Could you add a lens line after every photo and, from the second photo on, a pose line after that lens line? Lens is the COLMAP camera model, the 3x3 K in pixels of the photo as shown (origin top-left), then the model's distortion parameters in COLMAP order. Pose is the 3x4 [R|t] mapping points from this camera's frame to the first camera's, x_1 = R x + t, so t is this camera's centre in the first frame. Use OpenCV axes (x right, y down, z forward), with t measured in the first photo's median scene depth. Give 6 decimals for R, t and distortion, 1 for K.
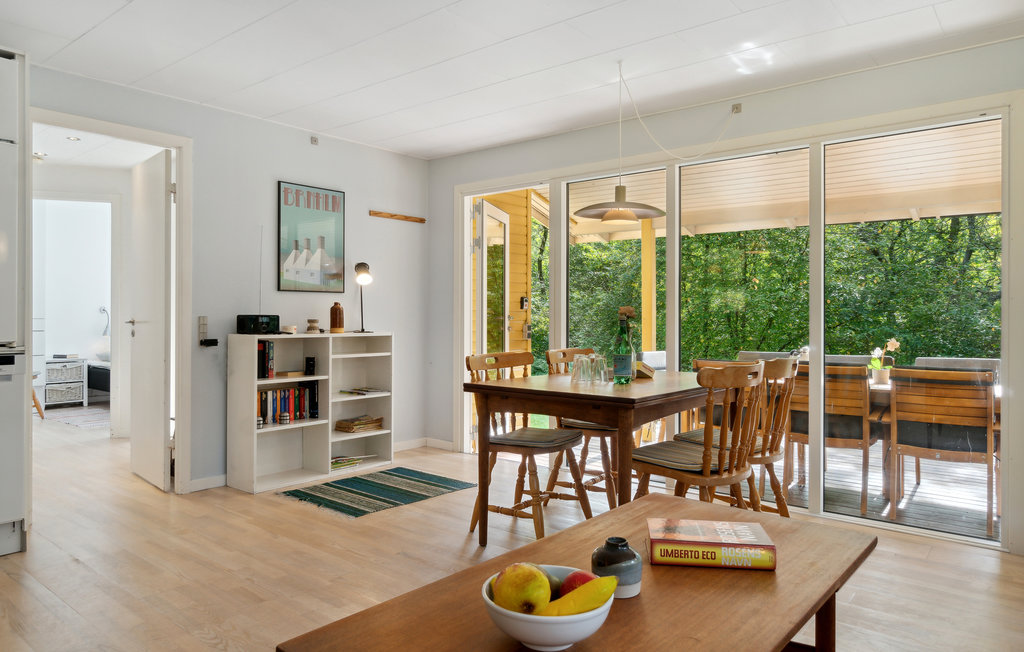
lens RADIAL K [[665.2, 0, 493.4], [0, 665.2, 320.0], [0, 0, 1]] dist [0.006827, 0.001759]
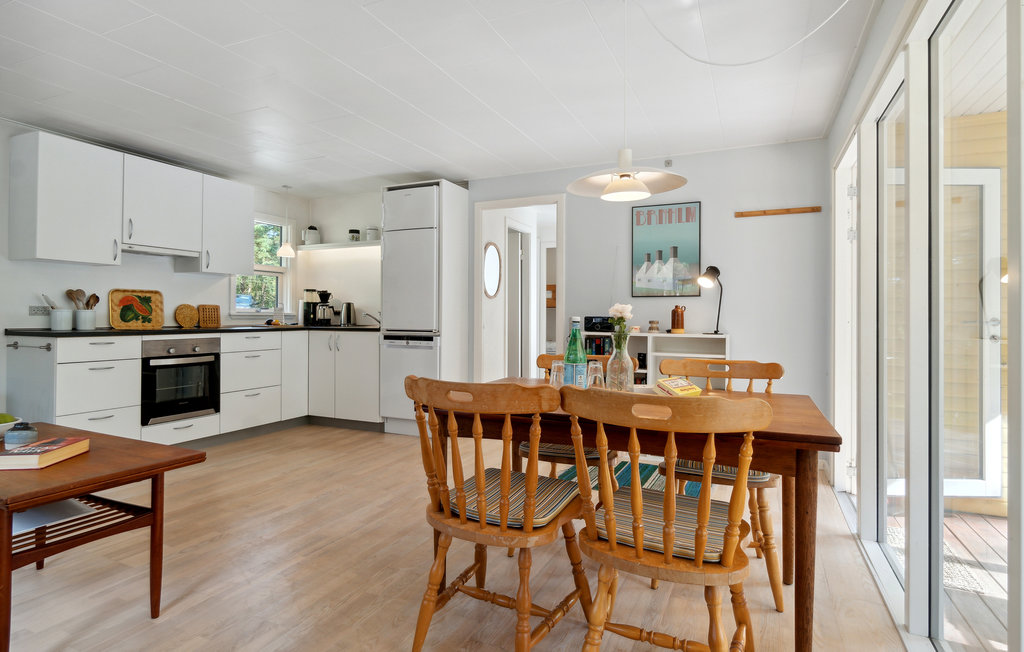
lens RADIAL K [[539.1, 0, 511.0], [0, 539.1, 312.5], [0, 0, 1]] dist [0.000461, 0.000049]
pose [[0.265269, -0.004177, -0.964165, 0.568437], [-0.010527, 0.999918, -0.007228, -0.005824], [0.964117, 0.012067, 0.265203, 0.520567]]
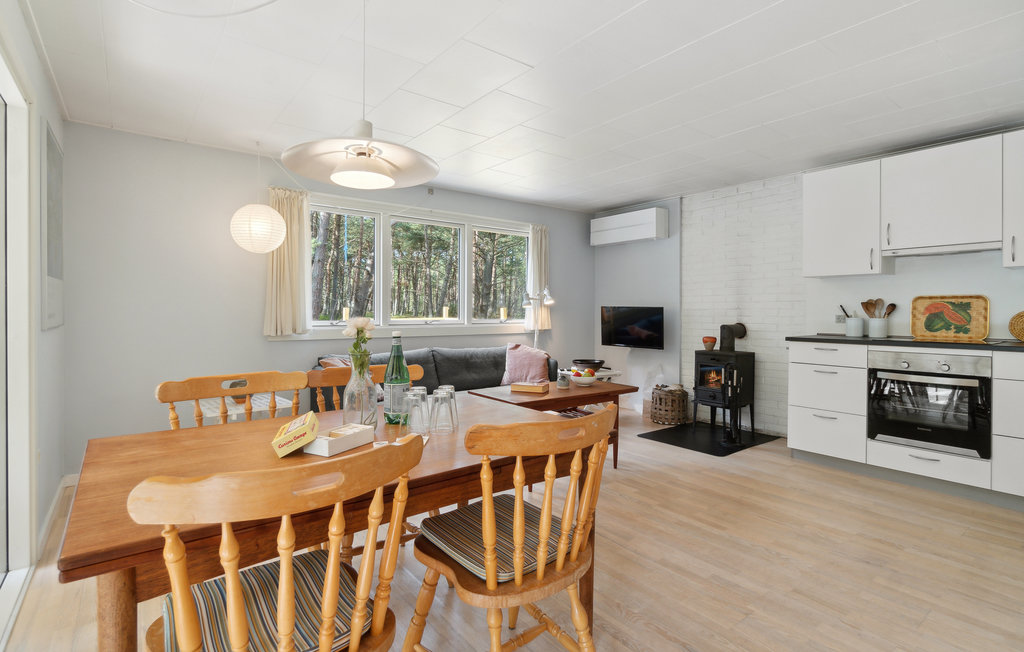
lens RADIAL K [[486.7, 0, 491.7], [0, 486.7, 314.2], [0, 0, 1]] dist [-0.000537, -0.000010]
pose [[-0.972155, -0.002953, 0.234319, -0.026012], [-0.000407, 0.999940, 0.010910, -0.025004], [-0.234337, 0.010511, -0.972099, 1.050443]]
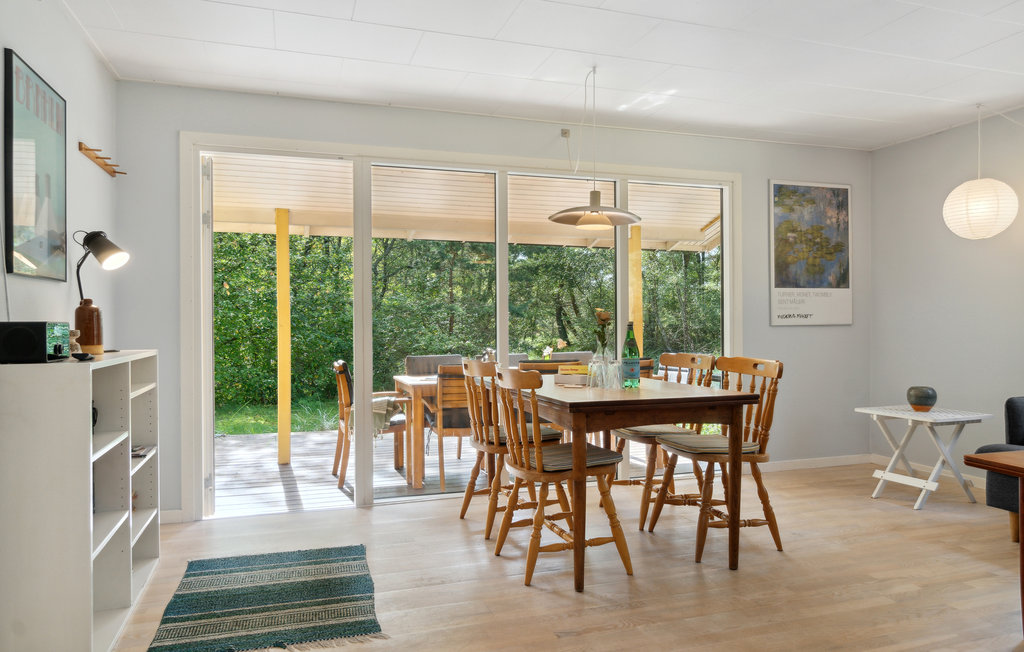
lens RADIAL K [[665.2, 0, 493.4], [0, 665.2, 320.0], [0, 0, 1]] dist [0.006827, 0.001759]
pose [[0.547982, -0.003465, 0.836483, -0.537784], [0.011806, 0.999924, -0.003593, -0.003923], [-0.836407, 0.011845, 0.547982, 0.426427]]
